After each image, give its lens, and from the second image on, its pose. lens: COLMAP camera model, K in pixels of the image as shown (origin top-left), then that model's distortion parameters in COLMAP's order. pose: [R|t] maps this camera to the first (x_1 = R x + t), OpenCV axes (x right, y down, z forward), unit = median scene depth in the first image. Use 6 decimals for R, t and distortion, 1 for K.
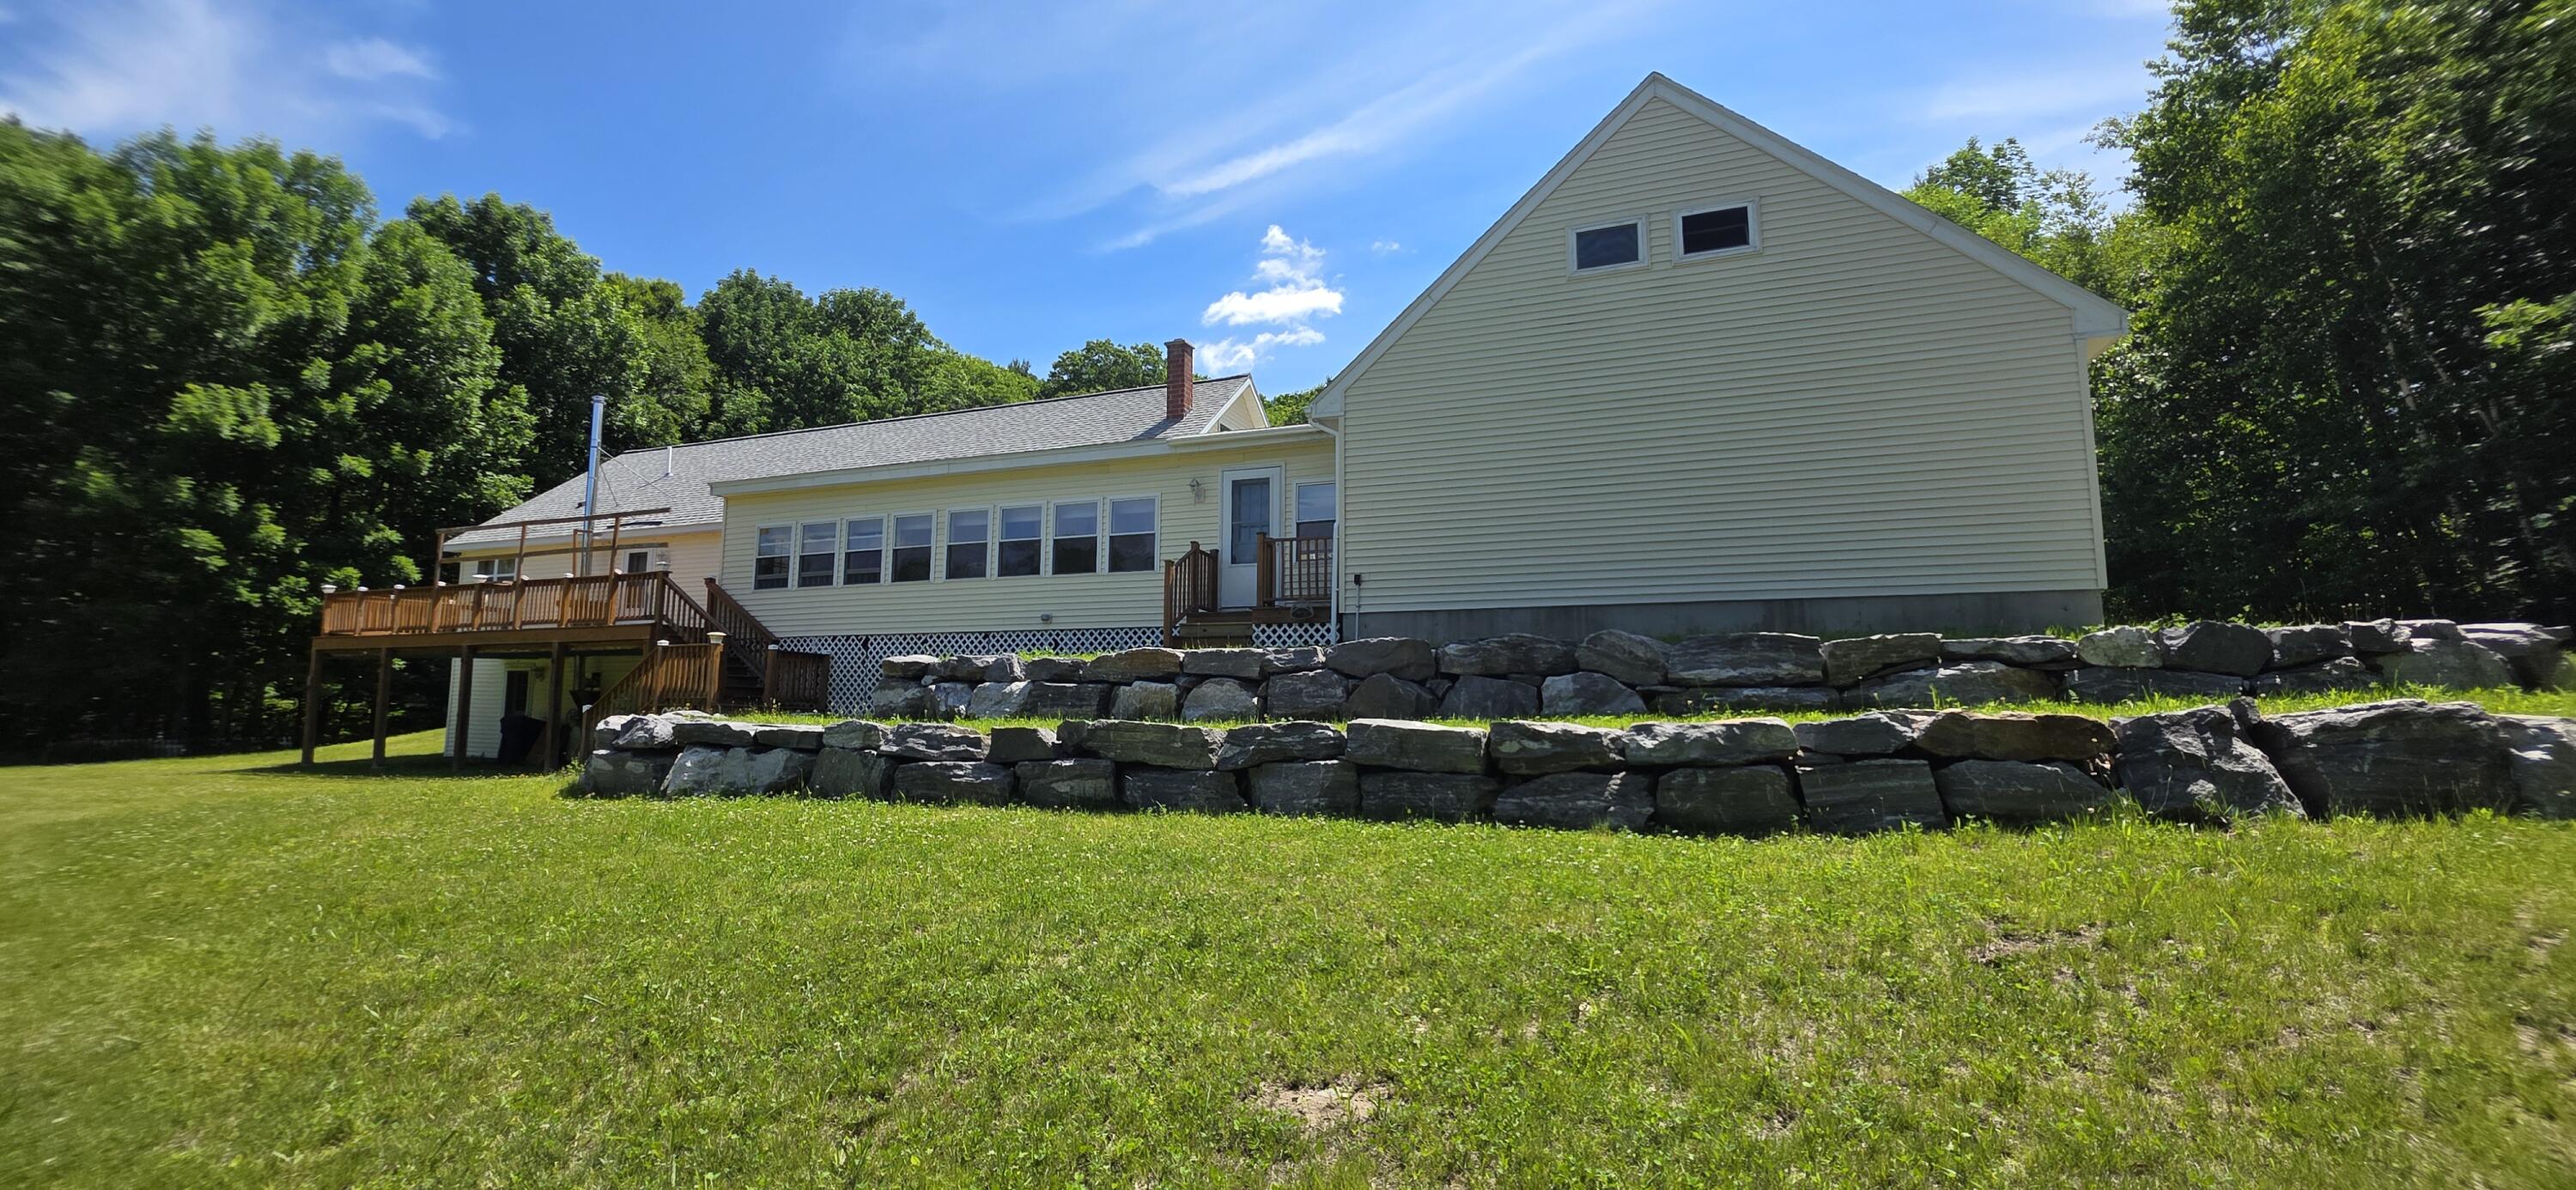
lens RADIAL K [[991.2, 0, 1283.9], [0, 991.2, 611.9], [0, 0, 1]] dist [-0.000026, 0.000090]
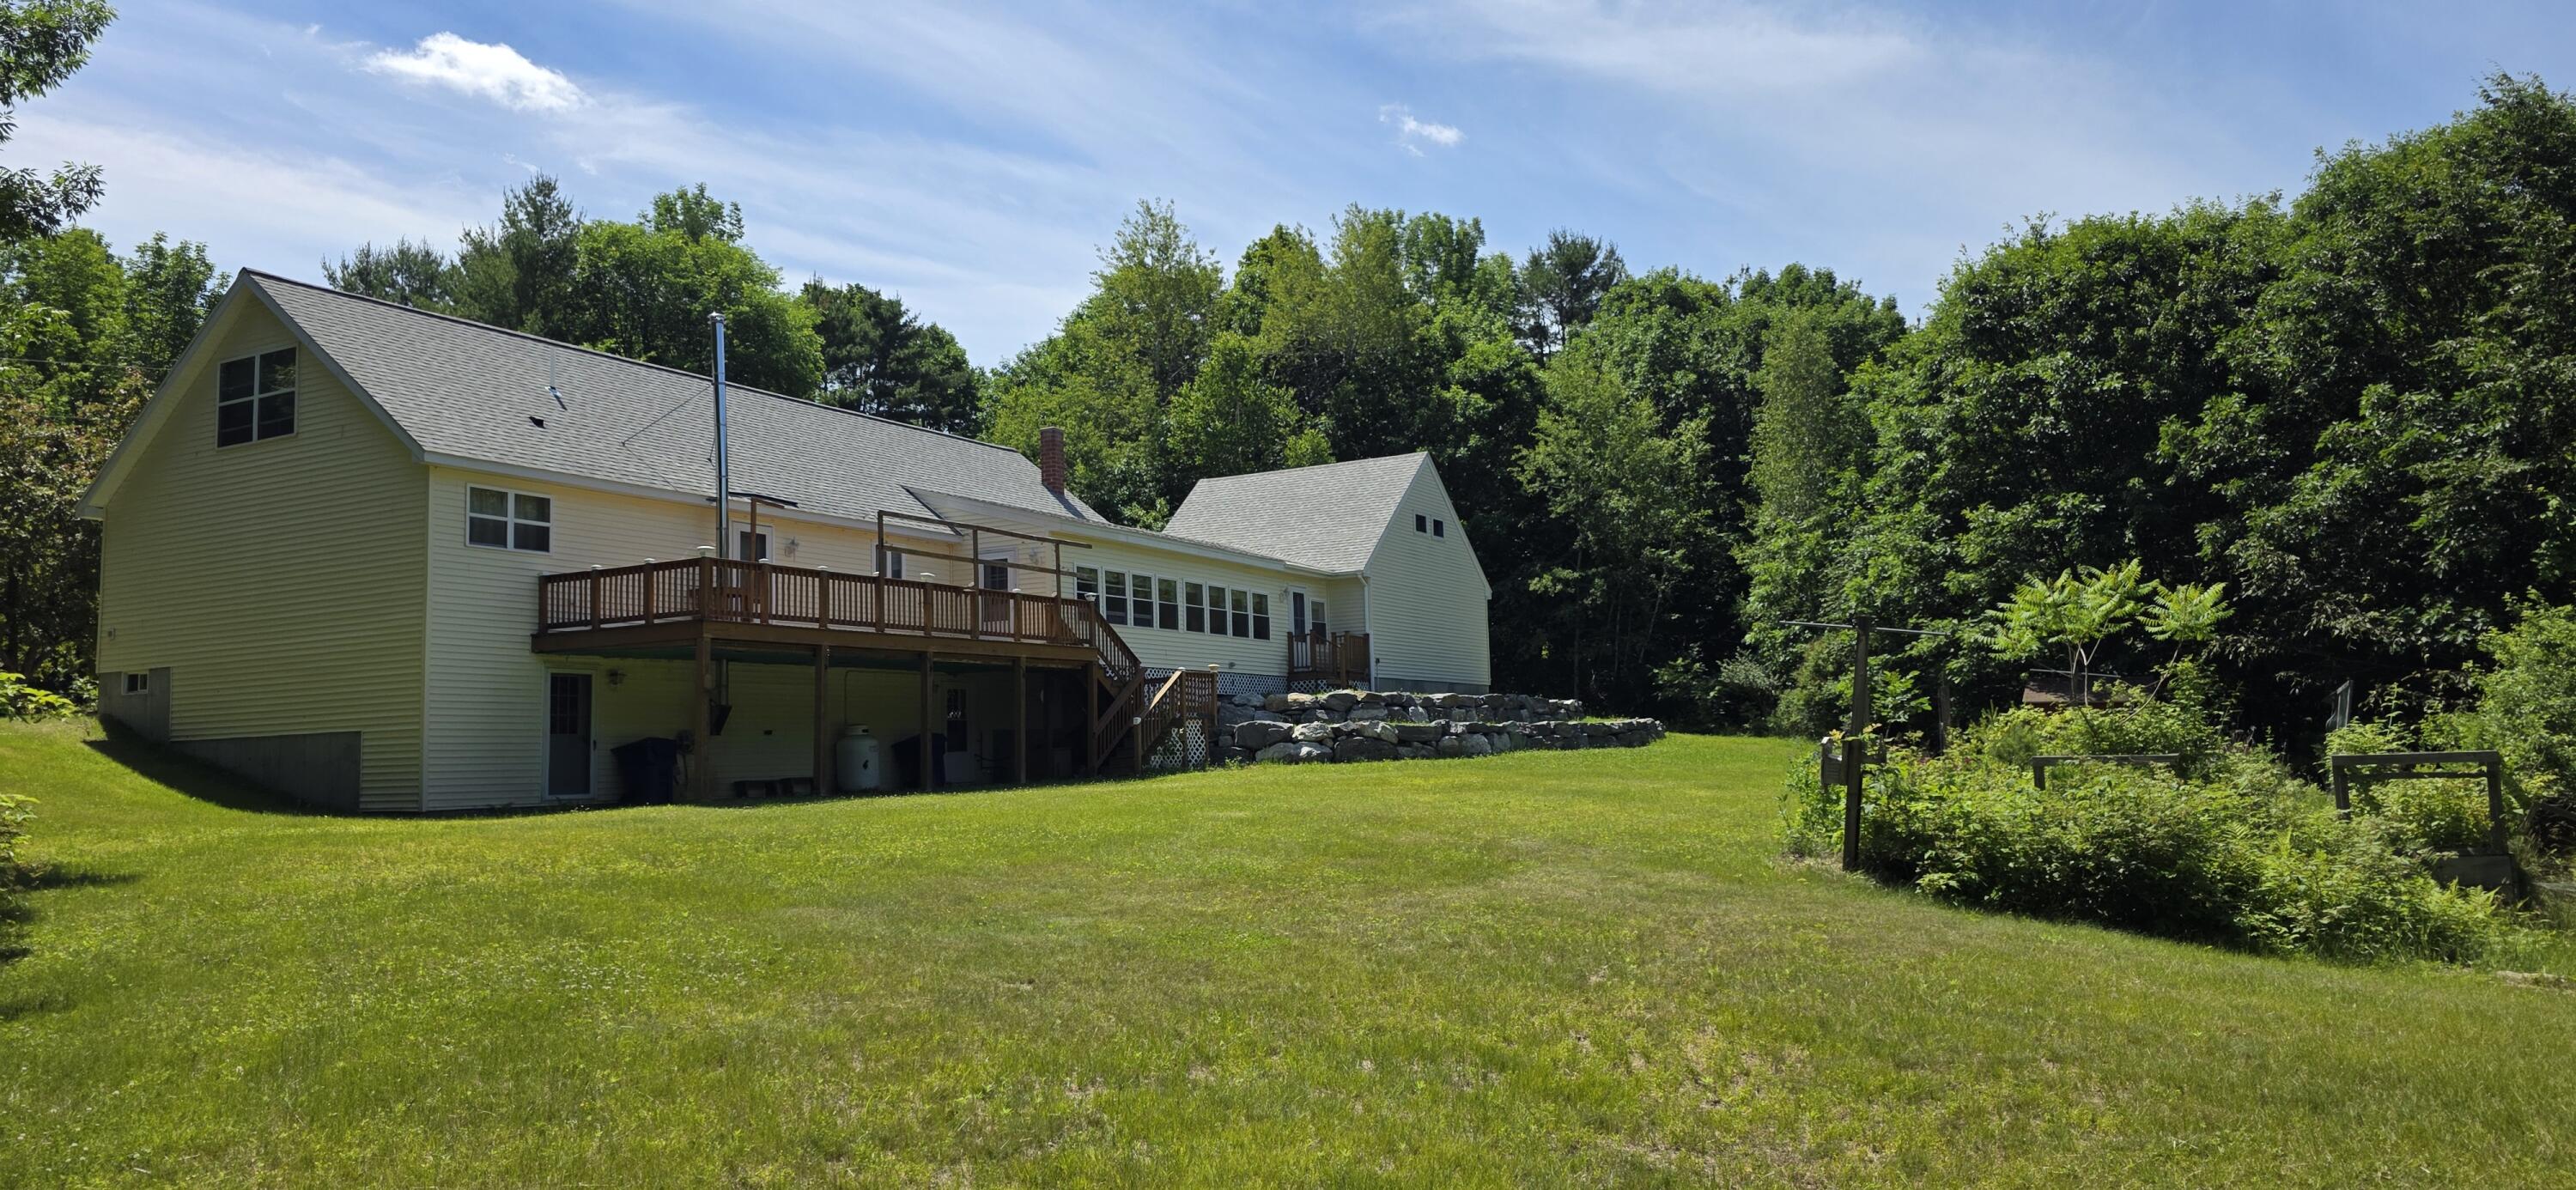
lens RADIAL K [[1649.2, 0, 1294.0], [0, 1649.2, 641.7], [0, 0, 1]] dist [0.061803, -0.049652]
pose [[0.180718, 0.068405, 0.981153, -1.184145], [-0.060073, 0.996484, -0.058409, 0.048812], [-0.981699, -0.048385, 0.184191, 0.214155]]
